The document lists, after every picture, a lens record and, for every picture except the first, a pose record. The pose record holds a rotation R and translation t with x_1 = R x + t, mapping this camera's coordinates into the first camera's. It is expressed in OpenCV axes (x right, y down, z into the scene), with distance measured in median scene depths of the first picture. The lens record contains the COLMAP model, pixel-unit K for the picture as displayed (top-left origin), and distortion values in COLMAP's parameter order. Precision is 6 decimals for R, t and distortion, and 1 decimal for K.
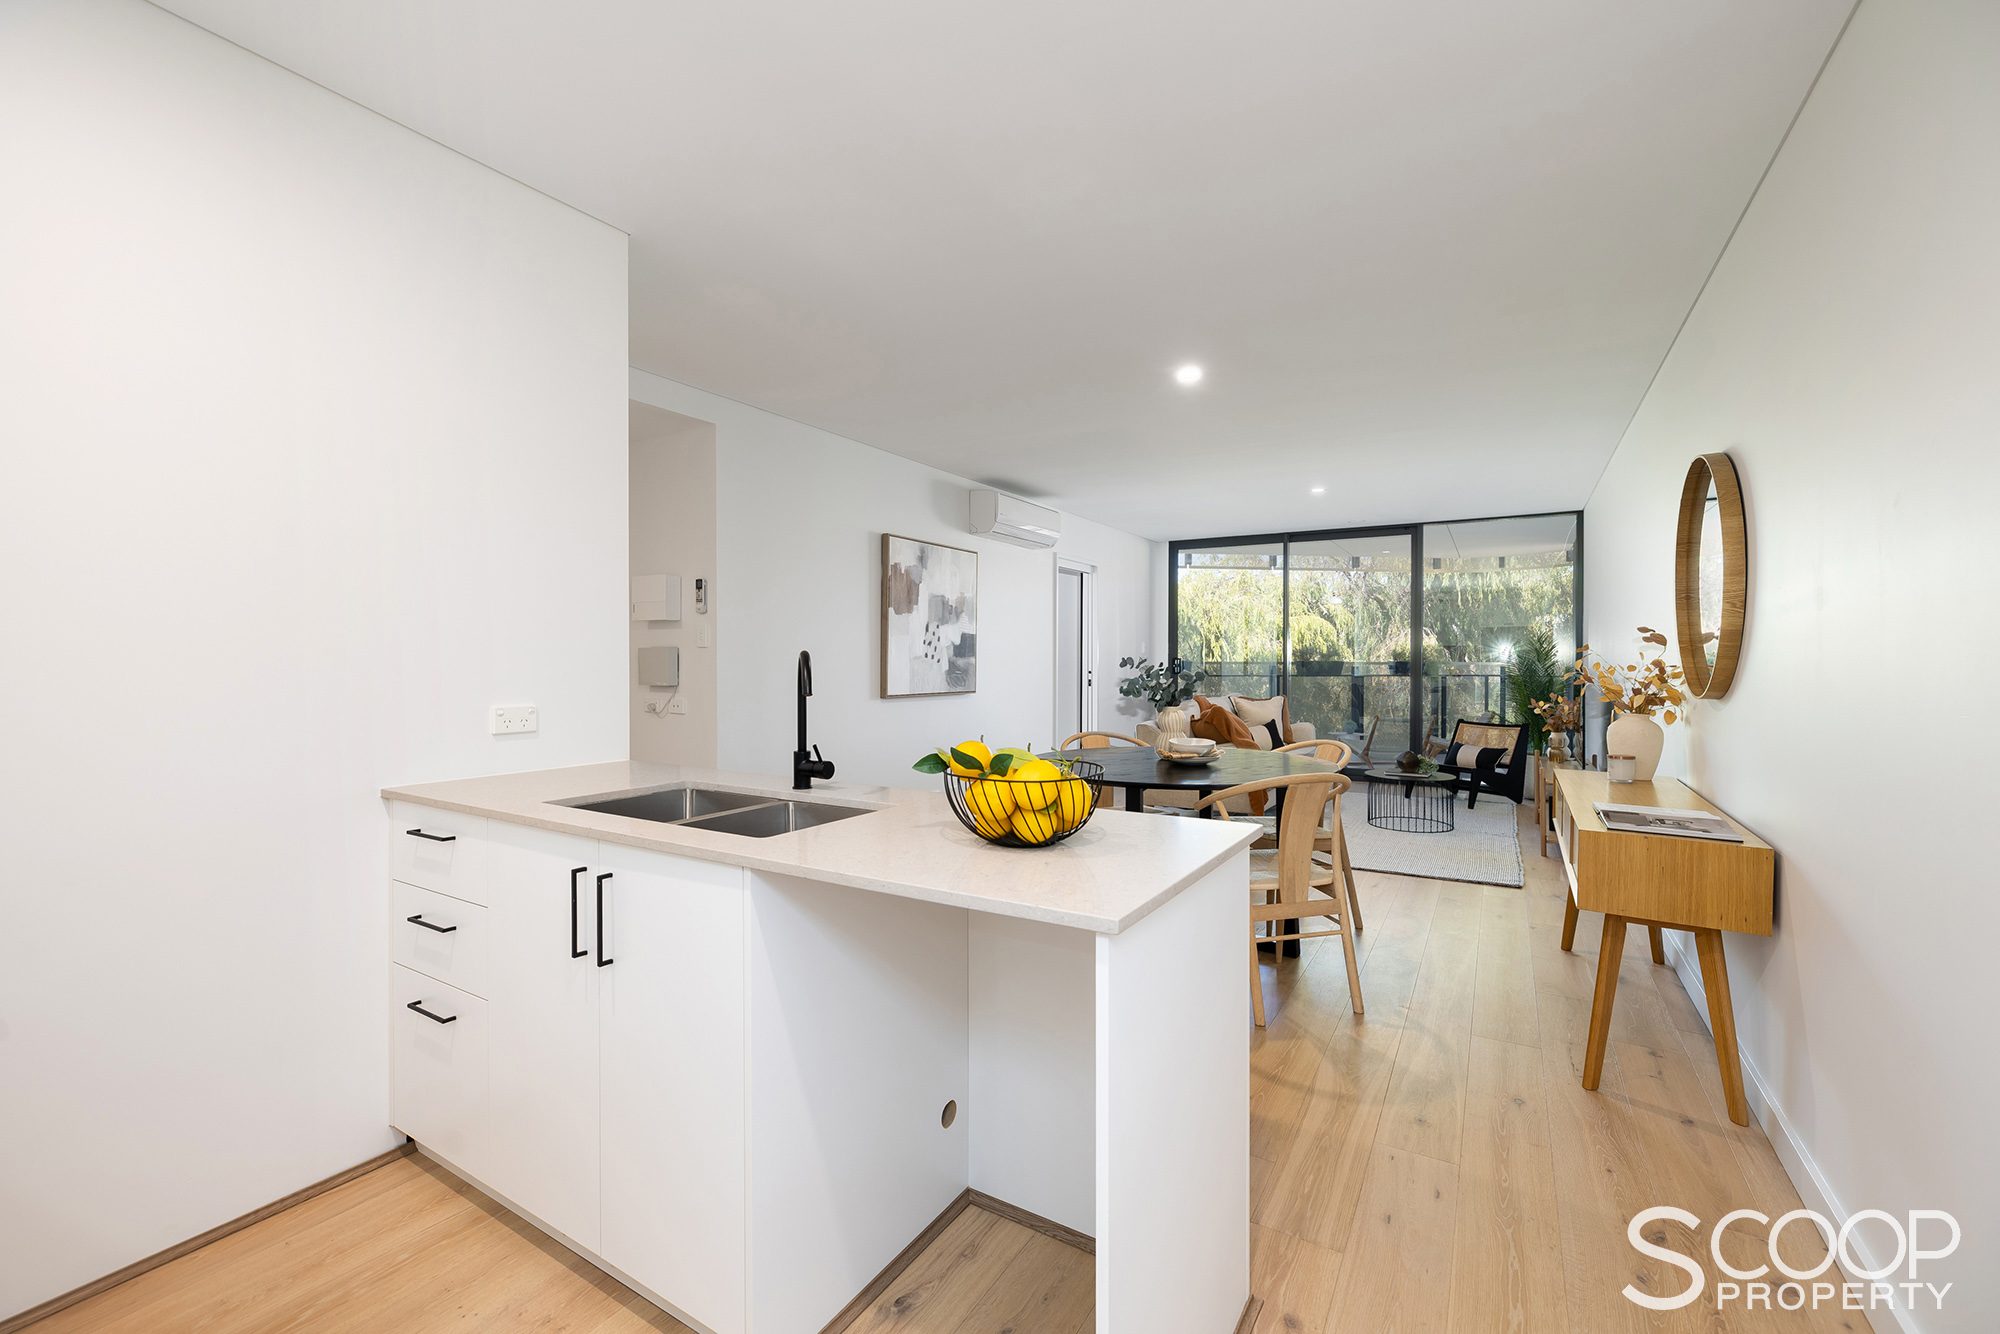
lens RADIAL K [[836.2, 0, 1000.0], [0, 836.2, 667.0], [0, 0, 1]] dist [-0.000213, -0.000122]
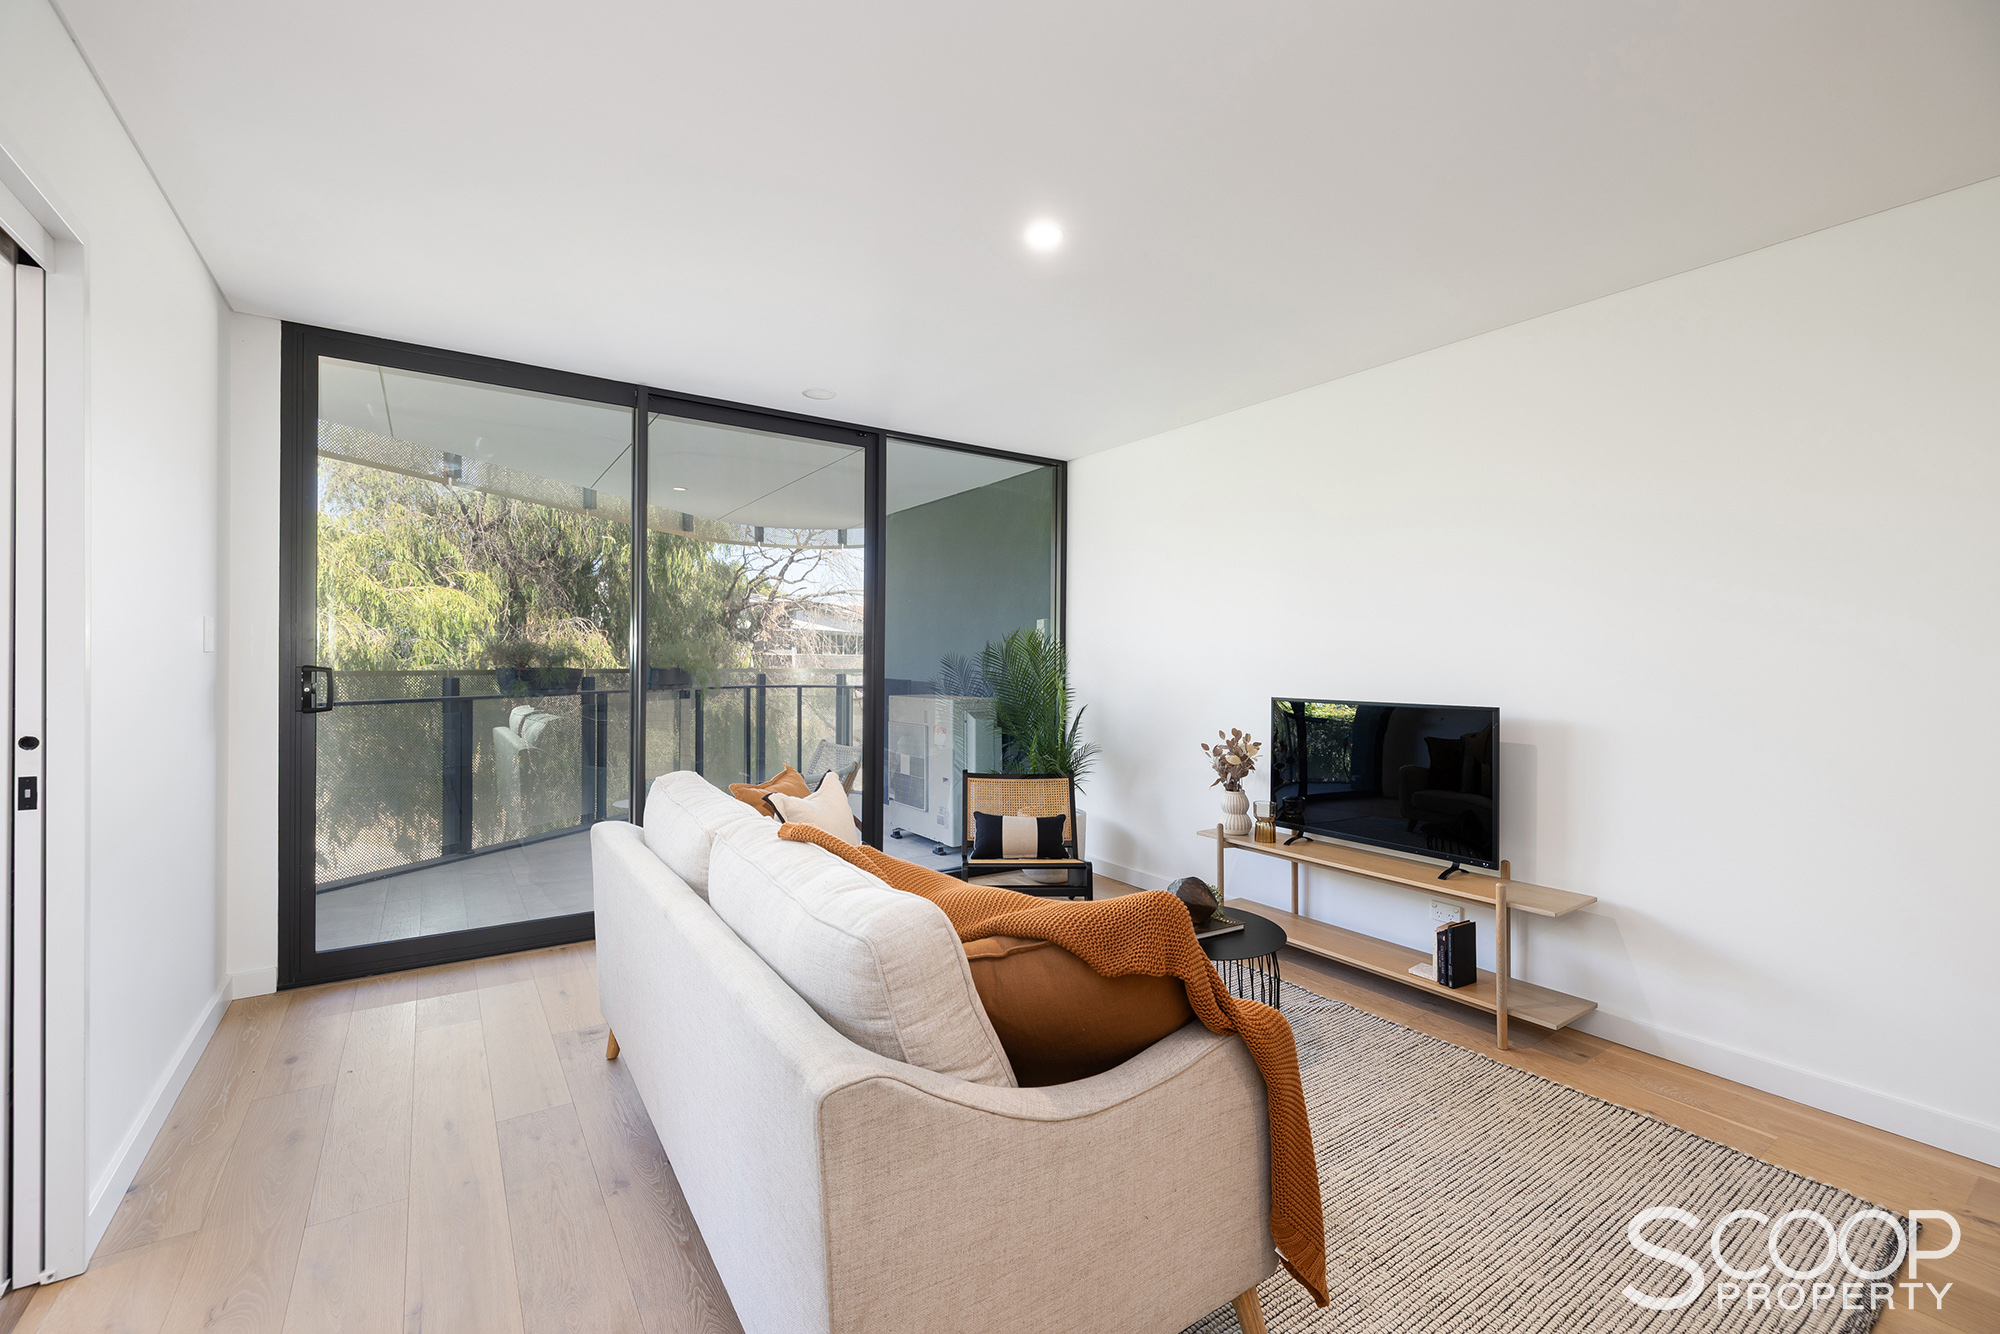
lens RADIAL K [[834.9, 0, 998.6], [0, 834.9, 654.8], [0, 0, 1]] dist [-0.001629, -0.000227]
pose [[0.421680, 0.008155, 0.906708, 0.027374], [0.002956, 0.999942, -0.010368, -0.016291], [-0.906740, 0.007052, 0.421631, 0.847170]]
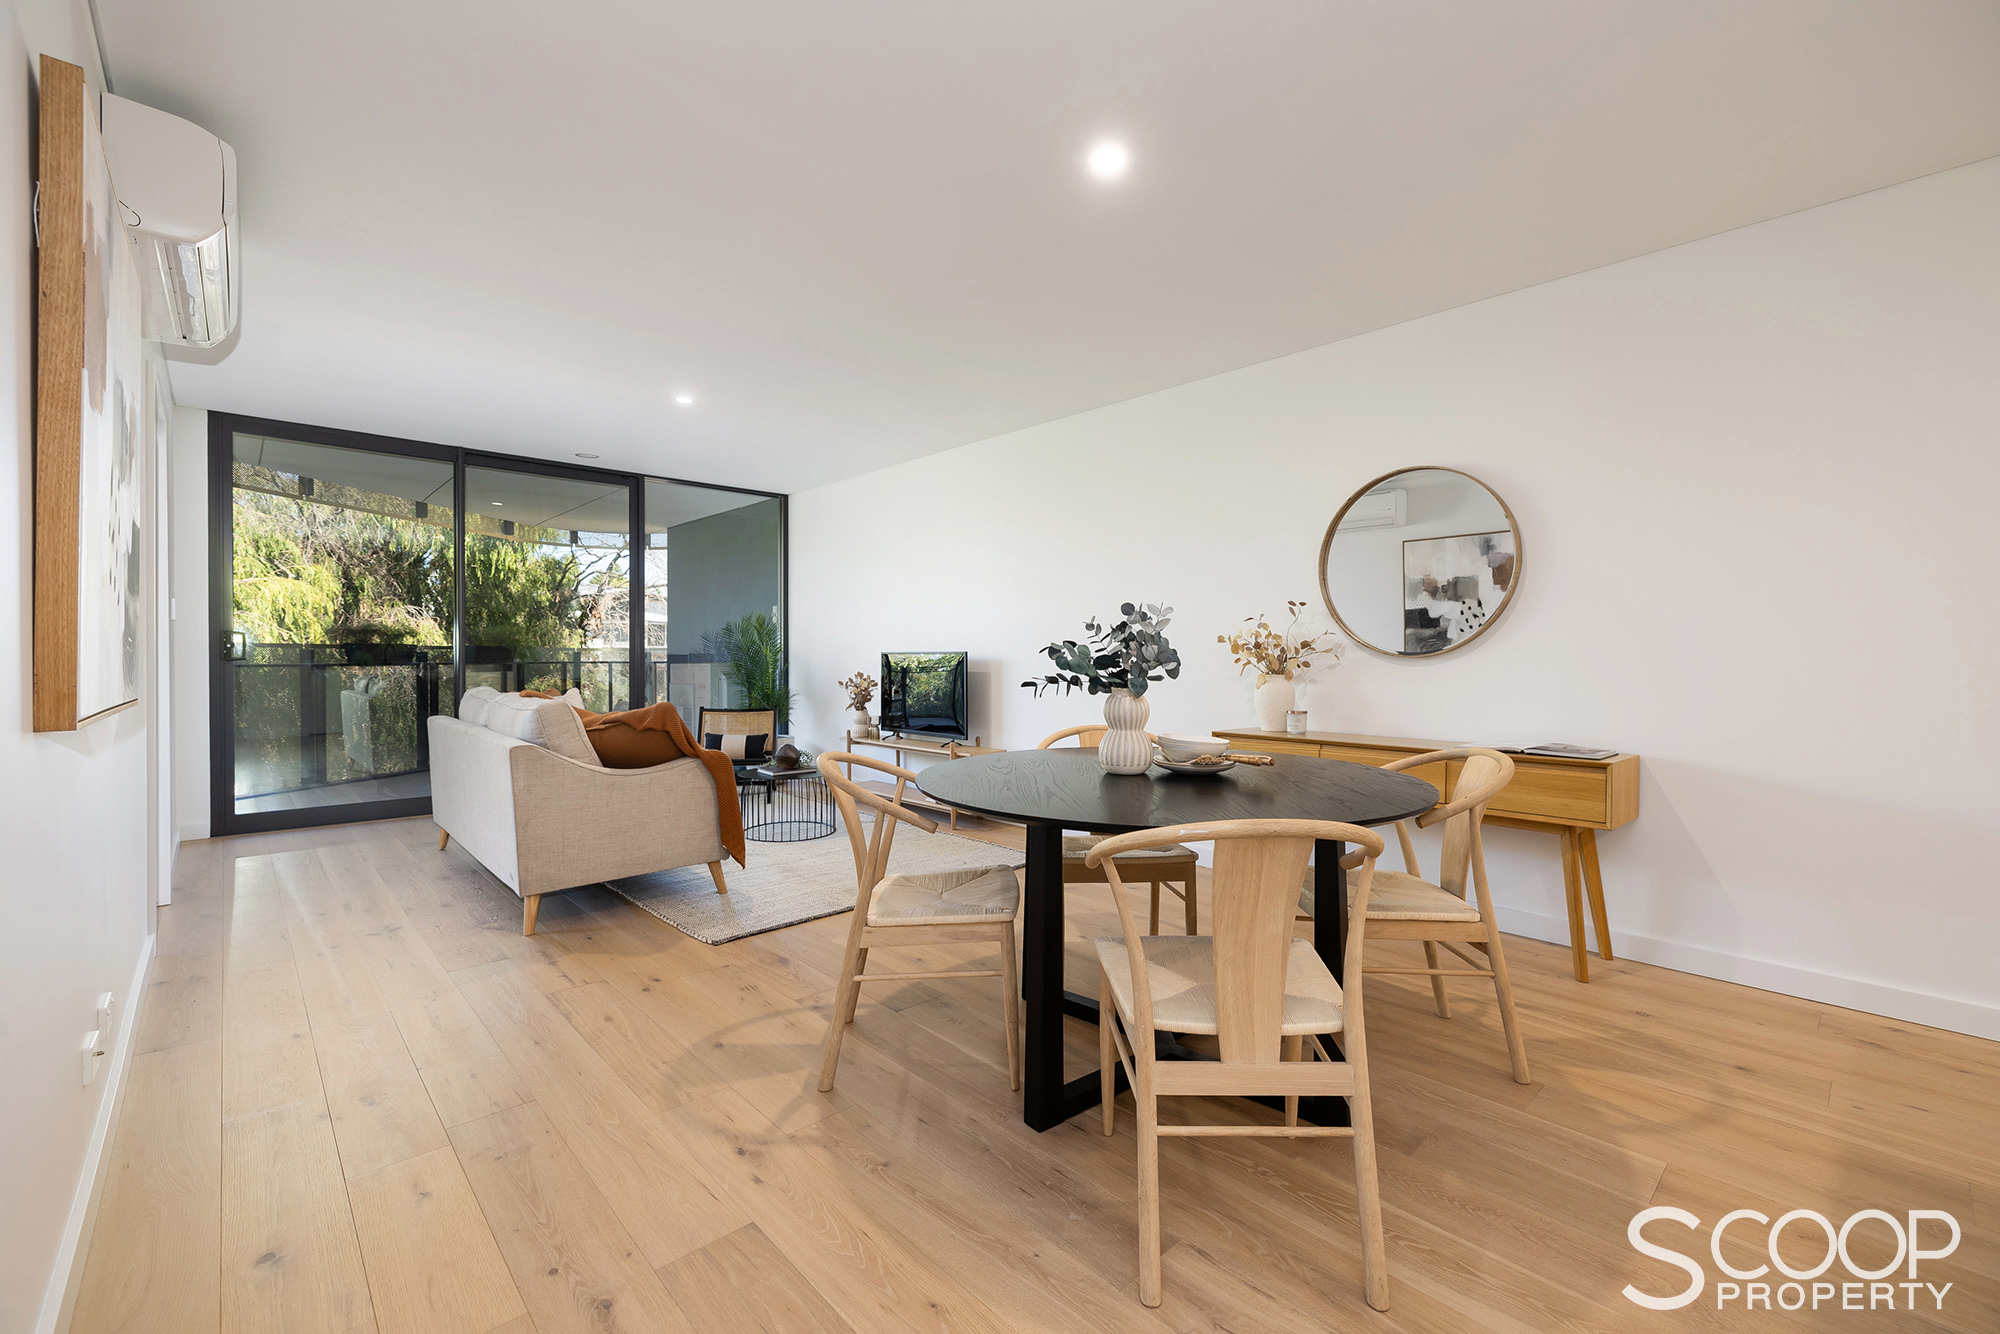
lens RADIAL K [[831.4, 0, 999.5], [0, 831.4, 658.6], [0, 0, 1]] dist [0.001871, 0.000249]
pose [[0.278642, -0.005061, 0.960382, -0.236413], [0.008561, 0.999959, 0.002786, 0.013325], [-0.960357, 0.007446, 0.278674, 0.527865]]
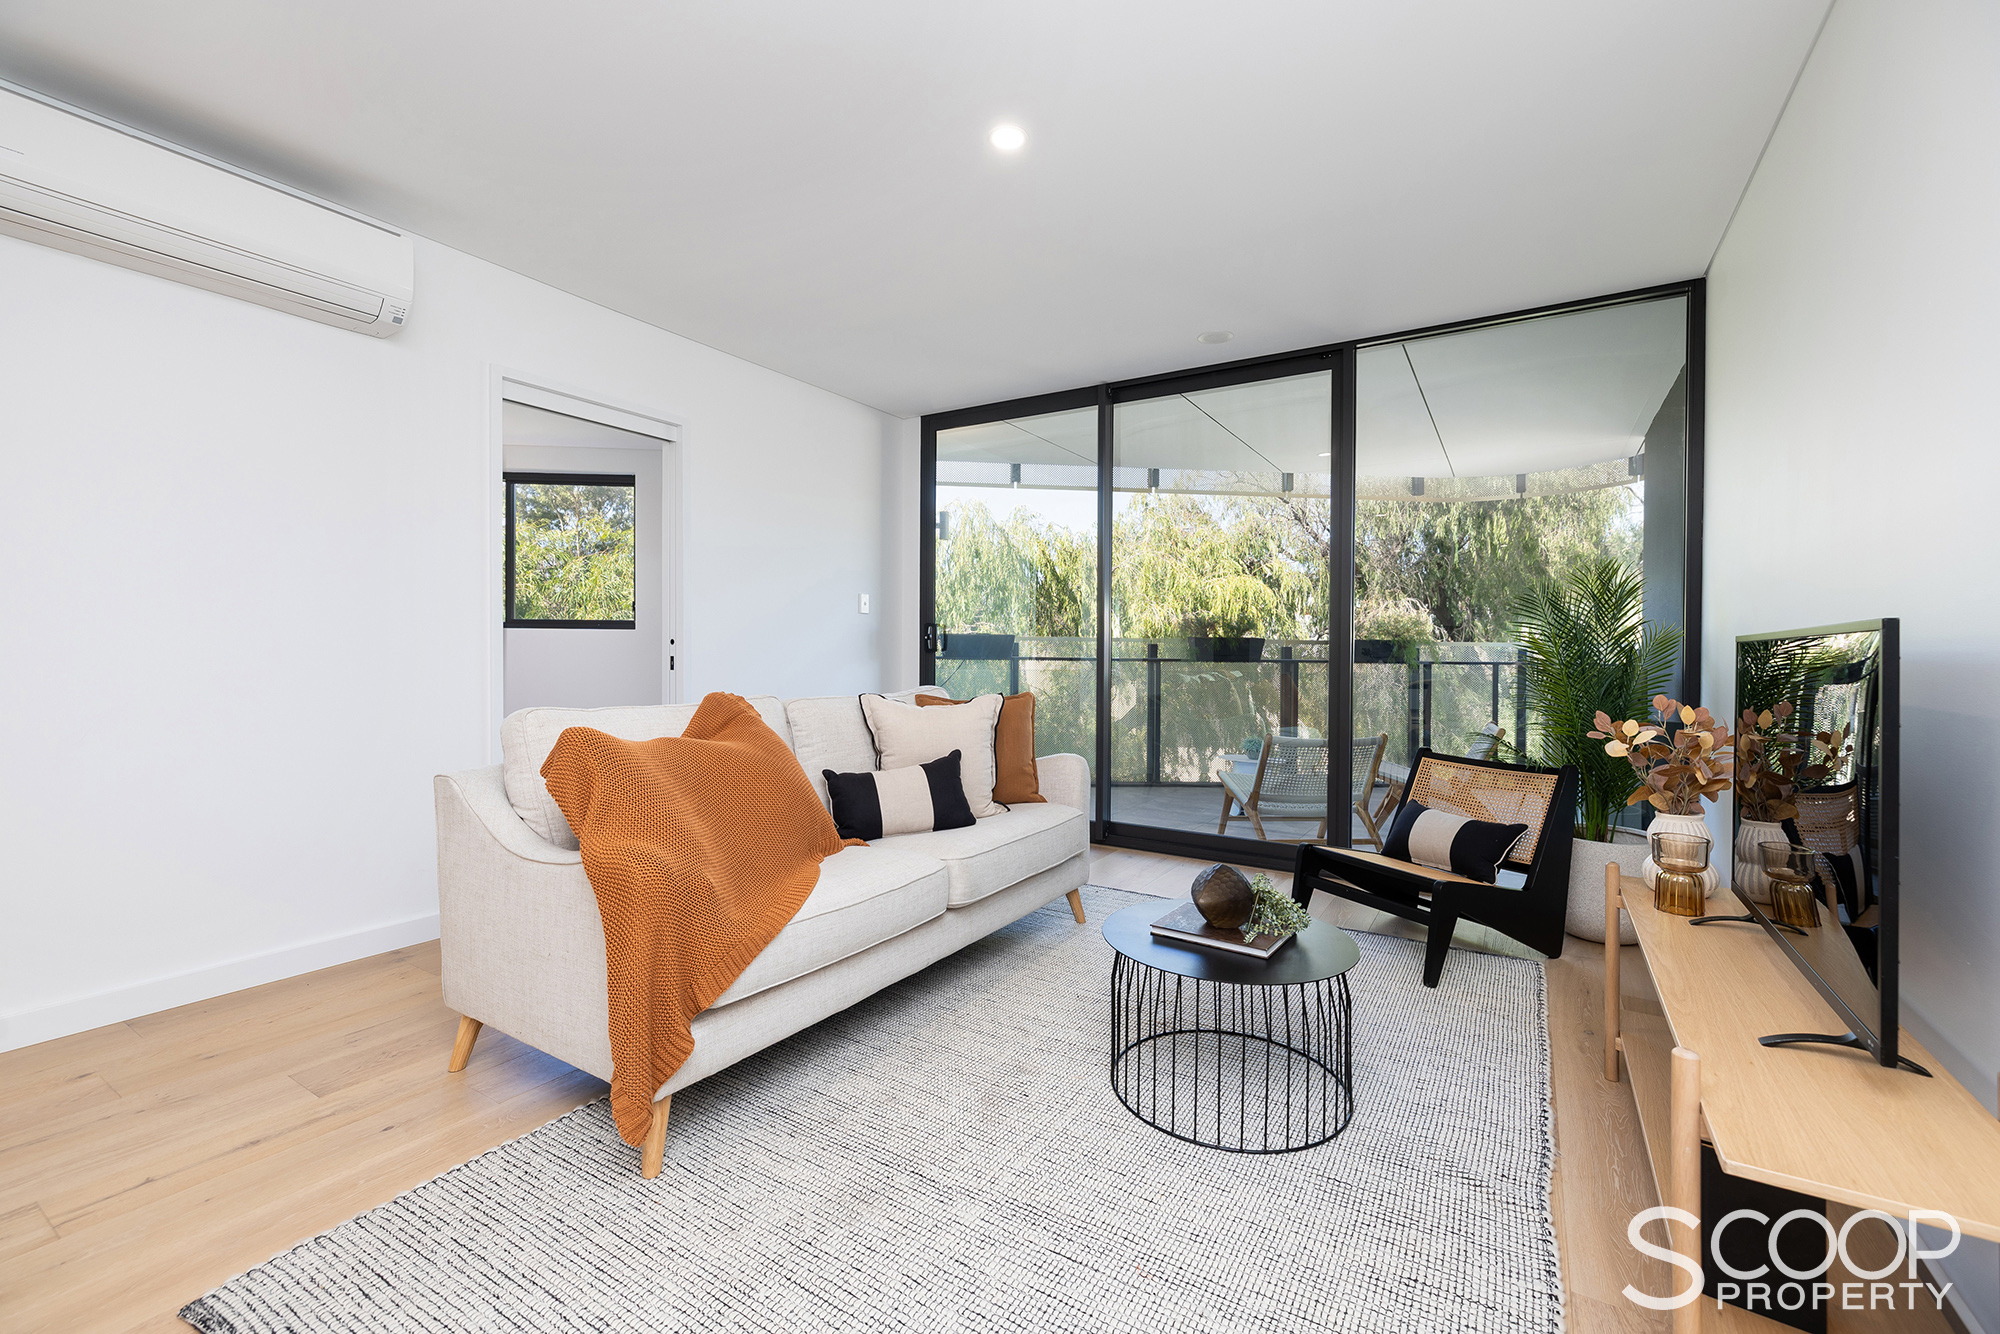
lens RADIAL K [[831.4, 0, 999.5], [0, 831.4, 658.6], [0, 0, 1]] dist [0.001871, 0.000249]
pose [[0.999718, 0.007800, -0.022444, 0.381393], [-0.007817, 0.999969, -0.000662, 0.017645], [0.022438, 0.000837, 0.999748, 0.626101]]
